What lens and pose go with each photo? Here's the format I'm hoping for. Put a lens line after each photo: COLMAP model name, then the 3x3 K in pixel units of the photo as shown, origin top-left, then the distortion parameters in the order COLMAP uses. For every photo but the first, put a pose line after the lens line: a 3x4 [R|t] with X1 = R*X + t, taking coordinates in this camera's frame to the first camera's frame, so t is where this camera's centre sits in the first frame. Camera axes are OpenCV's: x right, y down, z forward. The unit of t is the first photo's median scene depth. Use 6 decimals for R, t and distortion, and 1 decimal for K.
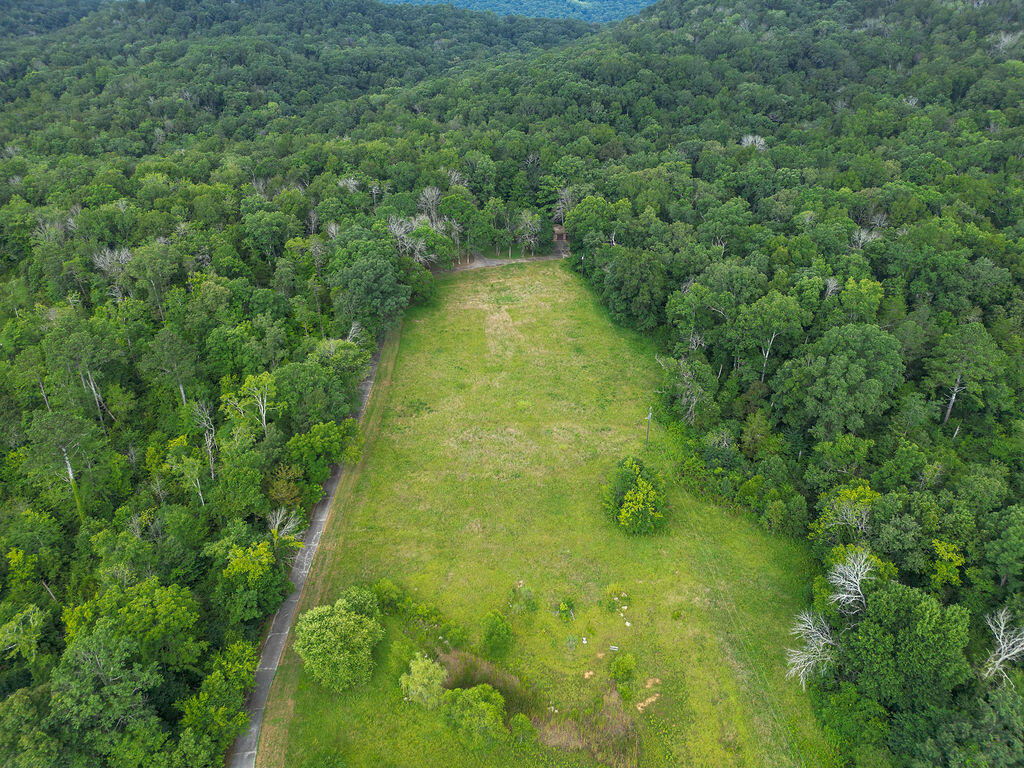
lens RADIAL K [[712.2, 0, 512.0], [0, 712.2, 384.0], [0, 0, 1]] dist [0.081627, -0.076156]
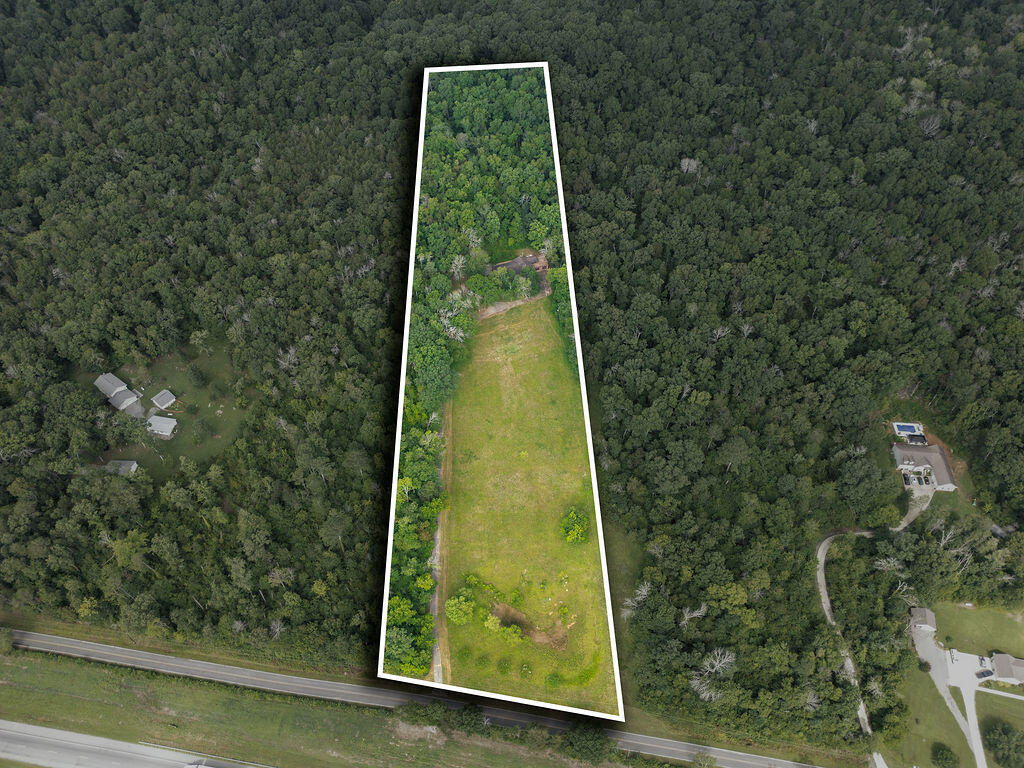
lens RADIAL K [[712.2, 0, 512.0], [0, 712.2, 384.0], [0, 0, 1]] dist [0.081627, -0.076156]
pose [[0.999721, -0.016512, 0.016886, -0.039330], [0.008804, 0.923995, 0.382303, -0.775843], [-0.021915, -0.382048, 0.923883, -0.633562]]
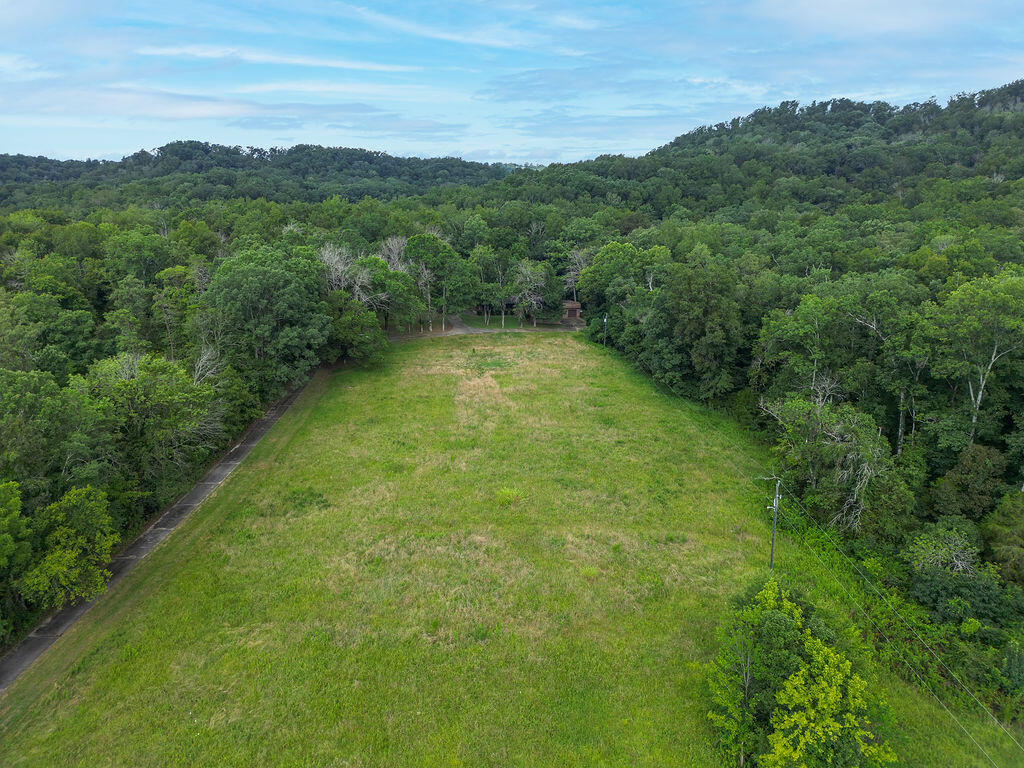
lens RADIAL K [[712.2, 0, 512.0], [0, 712.2, 384.0], [0, 0, 1]] dist [0.081627, -0.076156]
pose [[0.999856, 0.003687, -0.016576, 0.023676], [-0.007531, 0.971165, -0.238288, 0.064107], [0.015219, 0.238378, 0.971053, 0.414014]]
